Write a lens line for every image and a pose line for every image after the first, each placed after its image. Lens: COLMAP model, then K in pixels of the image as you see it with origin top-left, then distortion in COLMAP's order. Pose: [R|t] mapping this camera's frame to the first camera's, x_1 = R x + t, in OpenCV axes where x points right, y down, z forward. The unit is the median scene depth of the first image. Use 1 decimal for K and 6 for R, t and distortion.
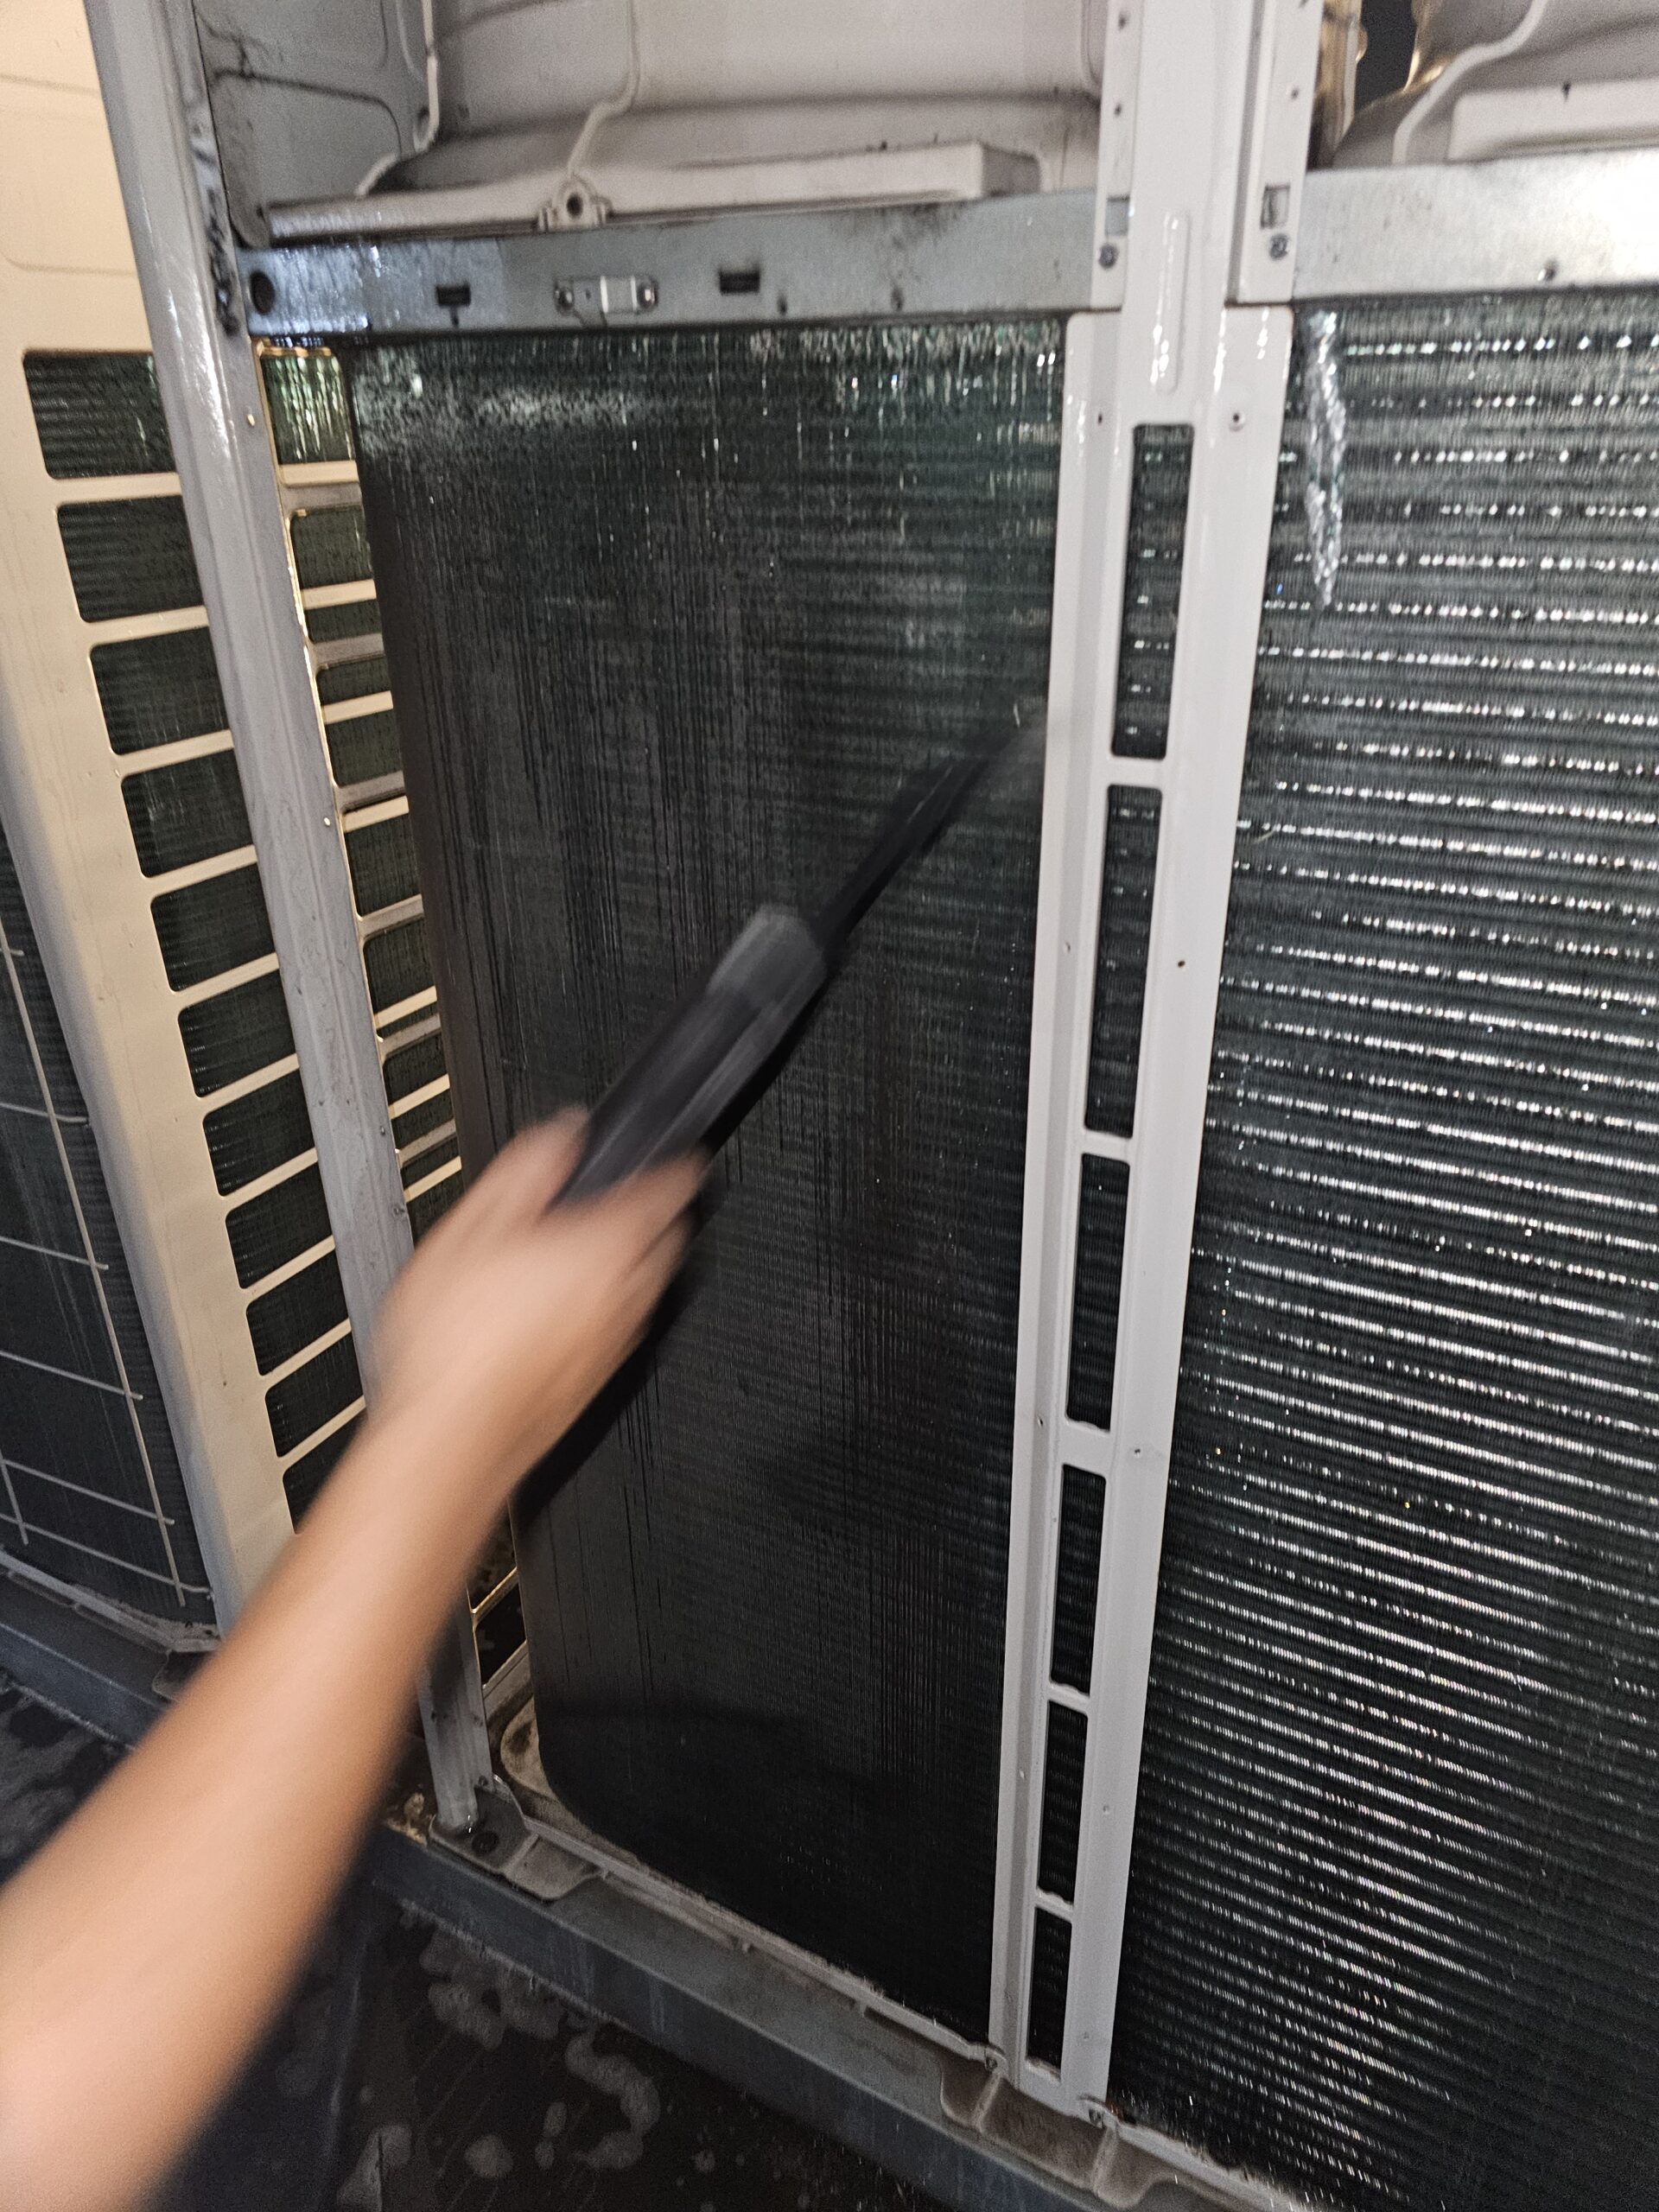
lens RADIAL K [[1491.0, 0, 851.7], [0, 1491.0, 1160.7], [0, 0, 1]] dist [0.037352, -0.016078]
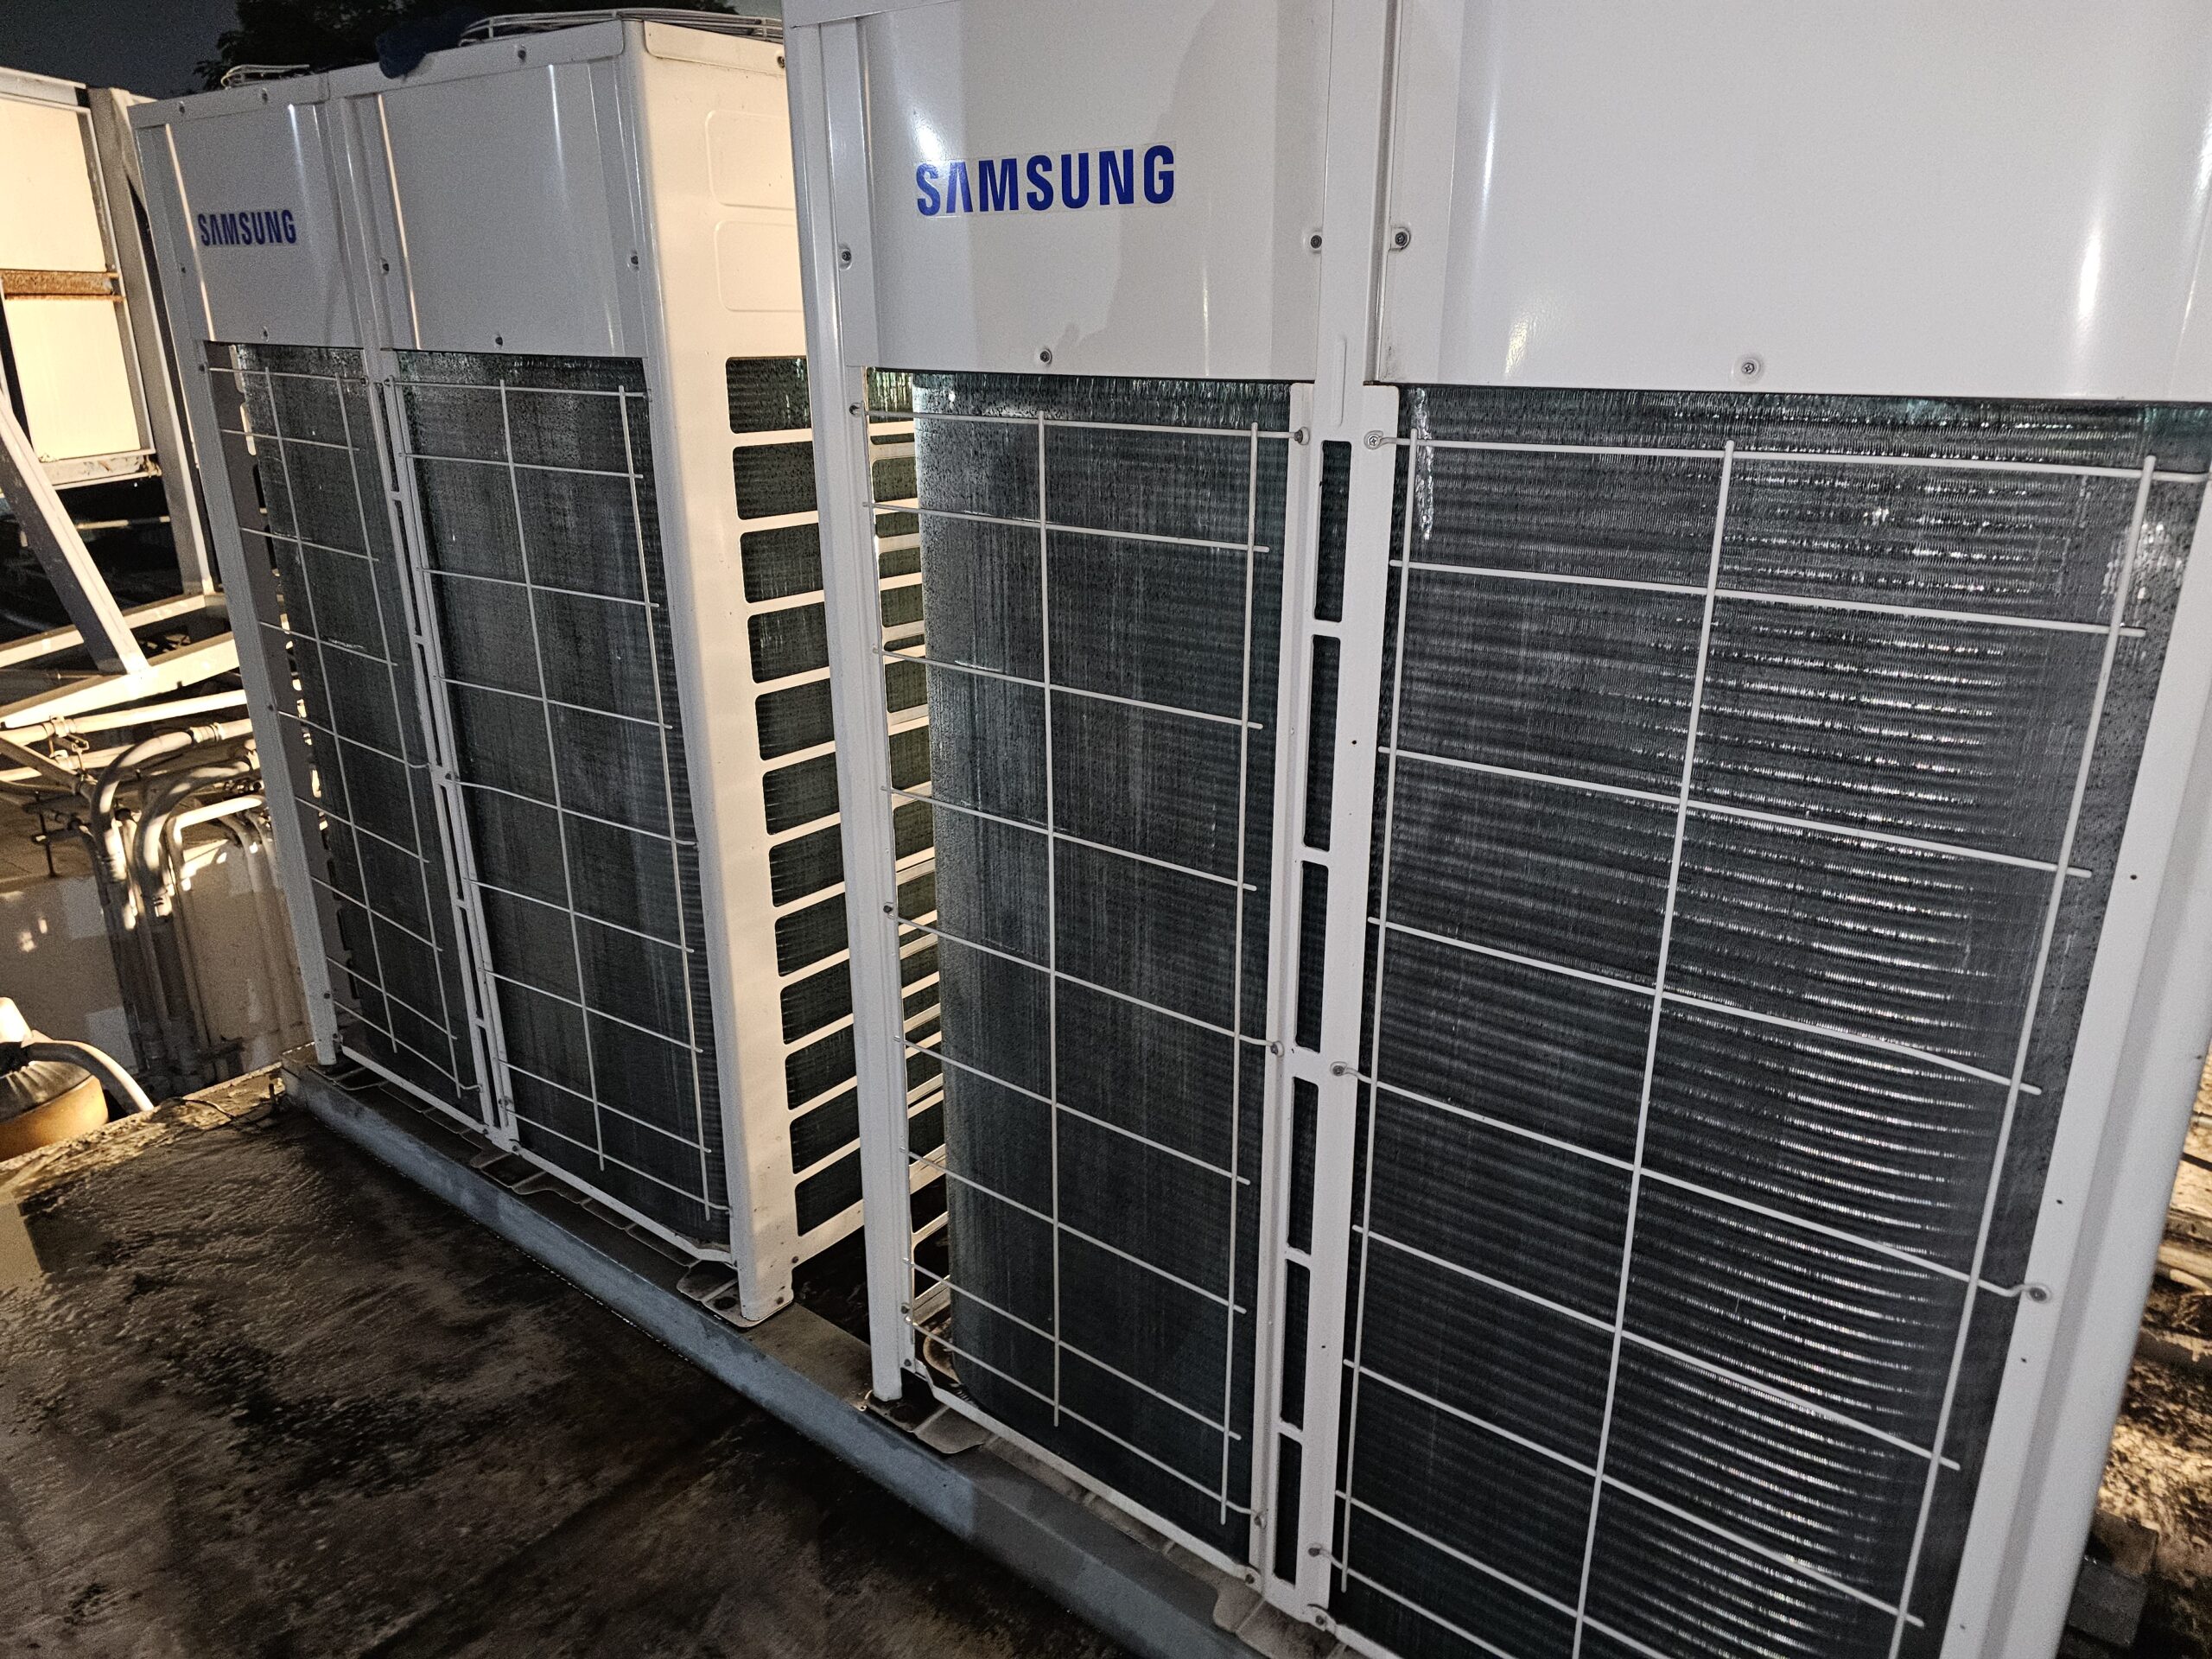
lens RADIAL K [[1491.0, 0, 1157.5], [0, 1491.0, 881.5], [0, 0, 1]] dist [0.037352, -0.016078]
pose [[0.987814, 0.074856, -0.136453, 0.146748], [-0.090368, 0.989672, -0.111276, 0.139077], [0.126714, 0.122251, 0.984377, -0.398137]]
